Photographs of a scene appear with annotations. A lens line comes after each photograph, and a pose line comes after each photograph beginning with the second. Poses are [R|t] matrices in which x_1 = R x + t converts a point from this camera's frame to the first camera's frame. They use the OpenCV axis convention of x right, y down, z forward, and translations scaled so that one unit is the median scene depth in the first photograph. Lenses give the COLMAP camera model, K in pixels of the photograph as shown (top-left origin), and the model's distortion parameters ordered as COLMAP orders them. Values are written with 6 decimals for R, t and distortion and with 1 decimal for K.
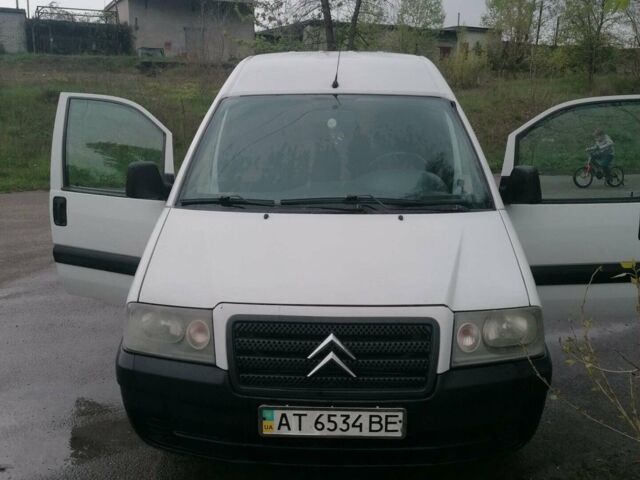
lens RADIAL K [[637.7, 0, 320.0], [0, 637.7, 240.0], [0, 0, 1]] dist [0.124707, -0.151273]
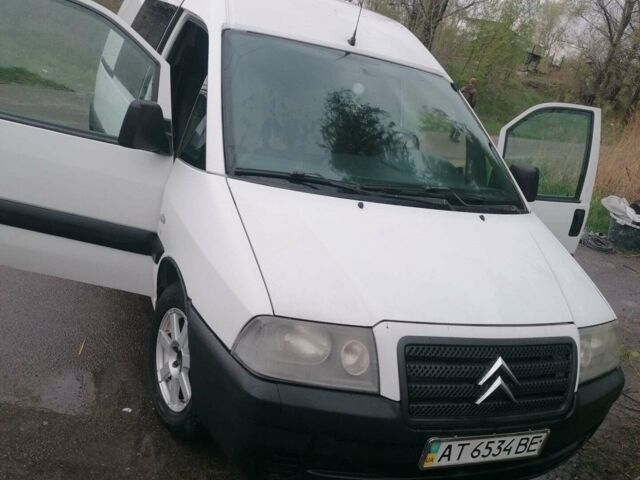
lens RADIAL K [[637.7, 0, 320.0], [0, 637.7, 240.0], [0, 0, 1]] dist [0.124707, -0.151273]
pose [[0.876034, 0.049707, 0.479681, -0.662329], [-0.109559, 0.989179, 0.097582, -0.083502], [-0.469640, -0.138038, 0.872000, 0.329045]]
